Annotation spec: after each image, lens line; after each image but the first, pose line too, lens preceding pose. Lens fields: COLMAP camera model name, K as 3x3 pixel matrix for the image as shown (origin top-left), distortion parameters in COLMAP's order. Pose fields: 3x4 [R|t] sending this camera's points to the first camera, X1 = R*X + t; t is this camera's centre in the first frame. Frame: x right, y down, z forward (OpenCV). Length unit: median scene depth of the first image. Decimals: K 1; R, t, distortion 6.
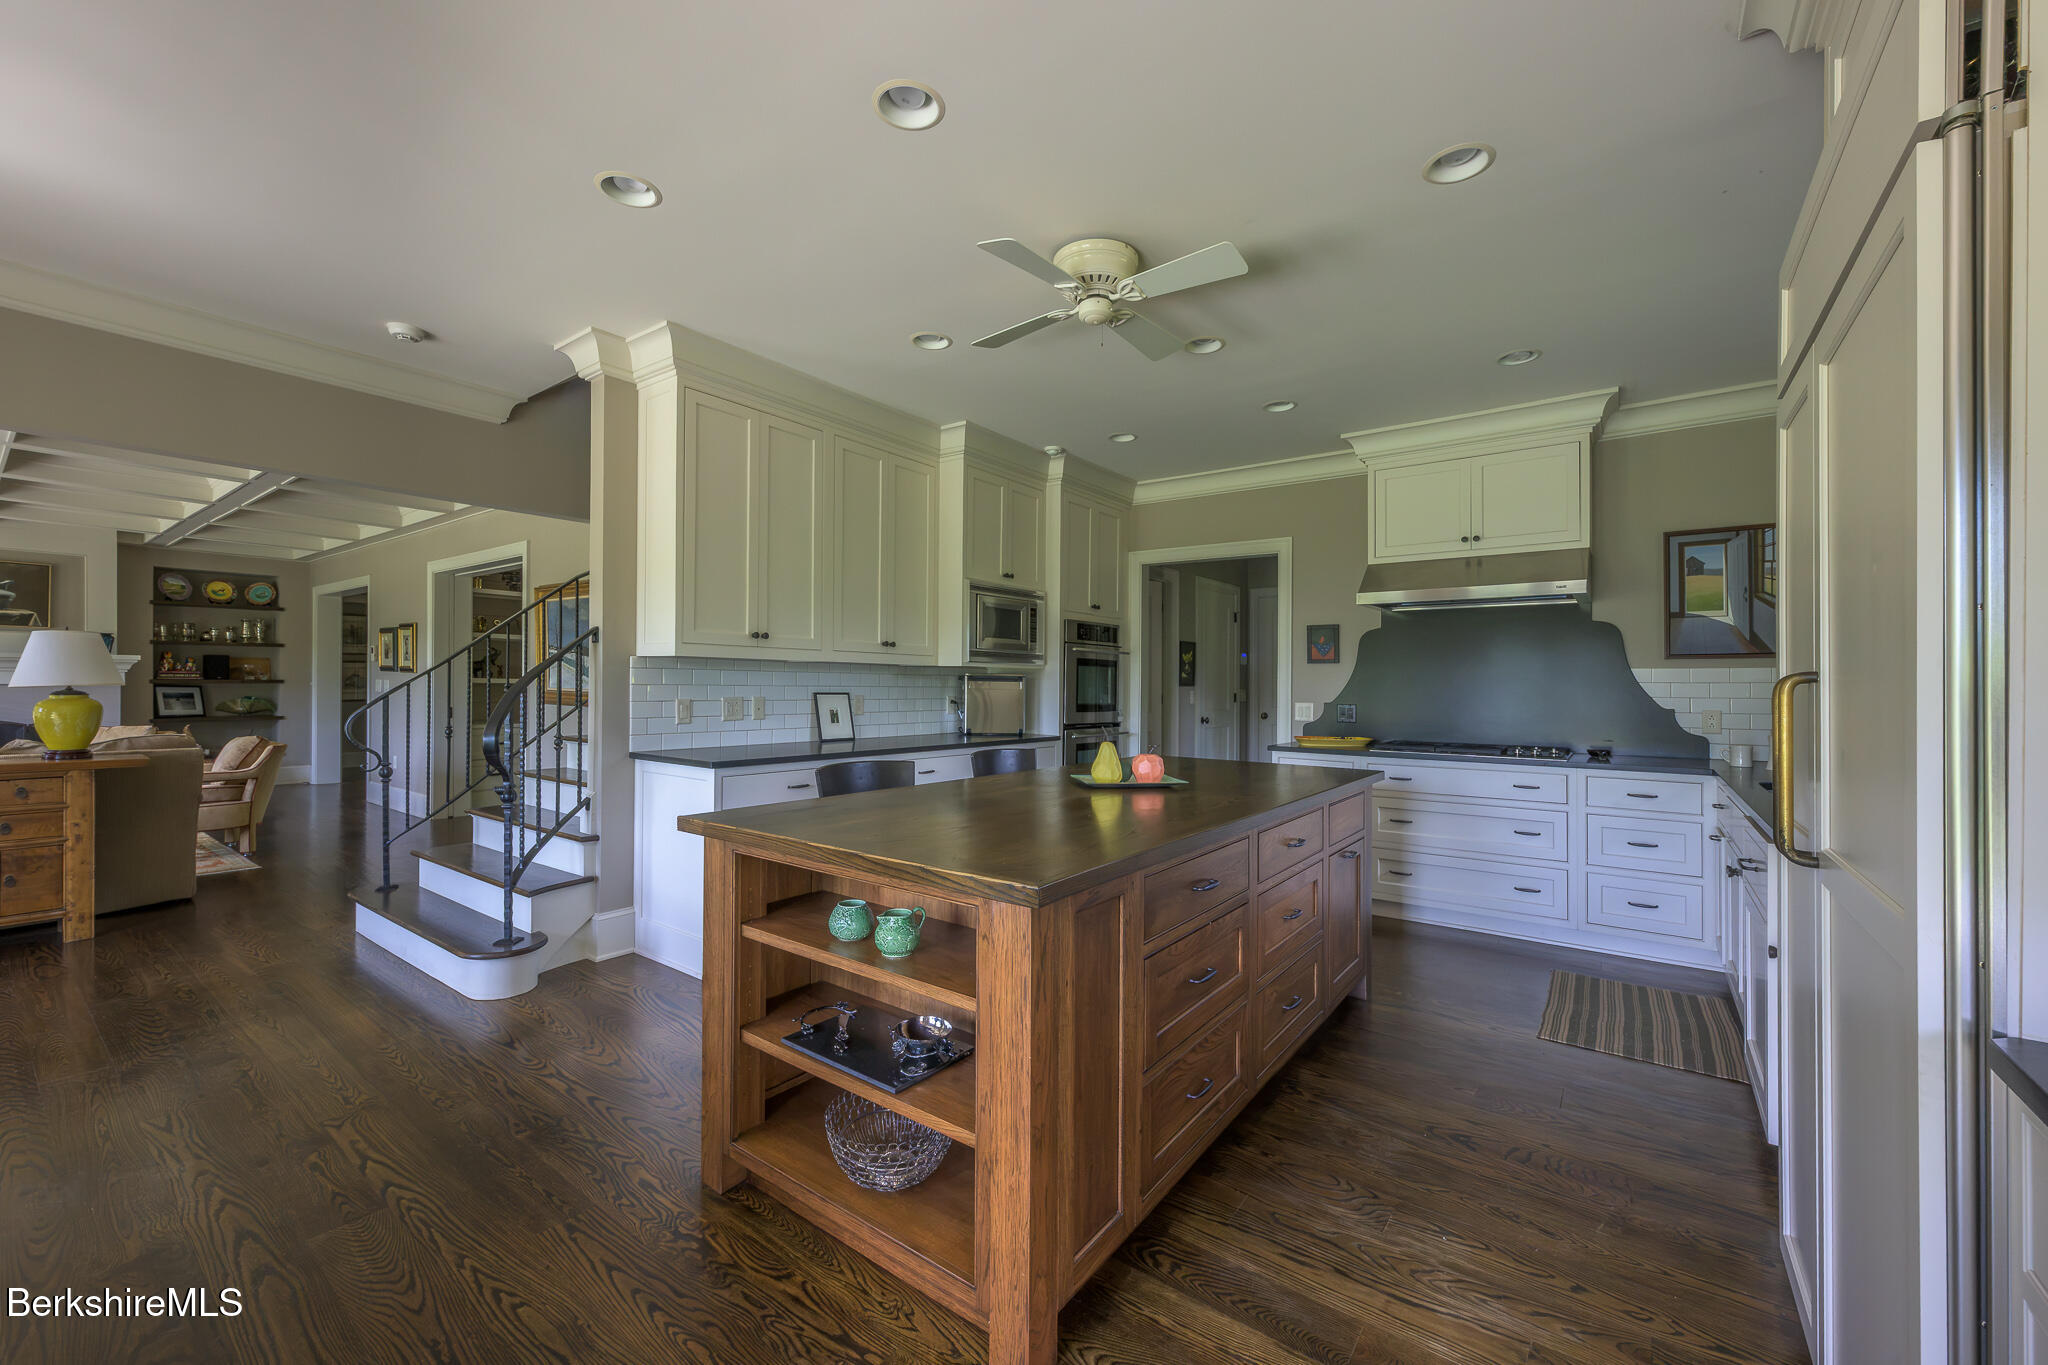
lens RADIAL K [[818.3, 0, 1027.1], [0, 818.3, 687.7], [0, 0, 1]] dist [0.001211, -0.000070]
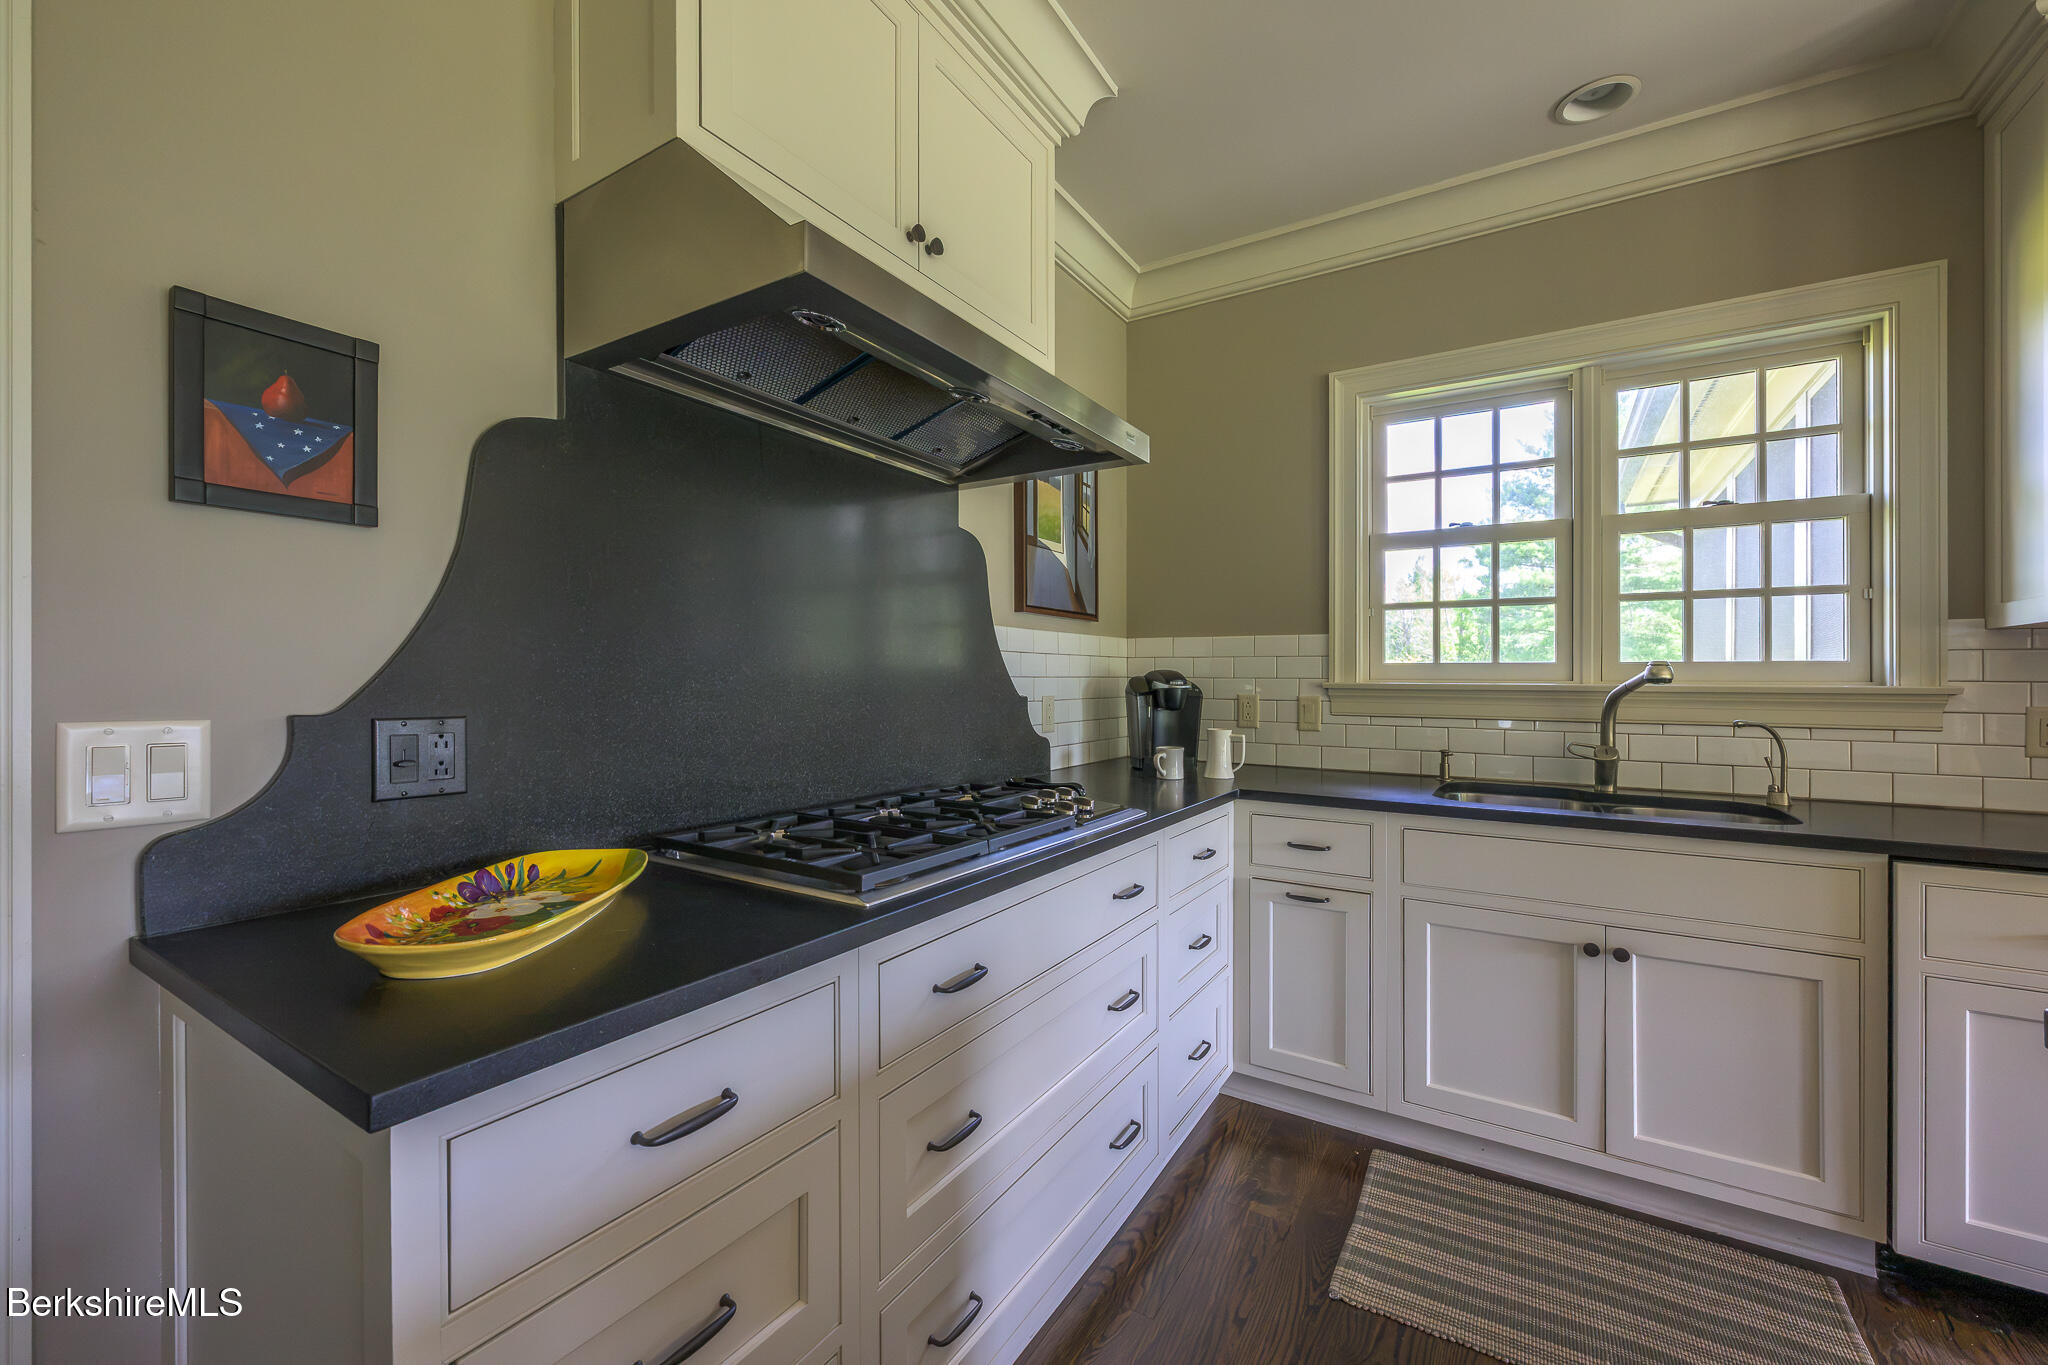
lens RADIAL K [[818.3, 0, 1027.1], [0, 818.3, 687.7], [0, 0, 1]] dist [0.001211, -0.000070]
pose [[-0.082078, -0.014015, 0.996527, 0.147391], [0.001825, 0.999897, 0.014212, 0.009510], [-0.996624, 0.002985, -0.082044, 0.830195]]
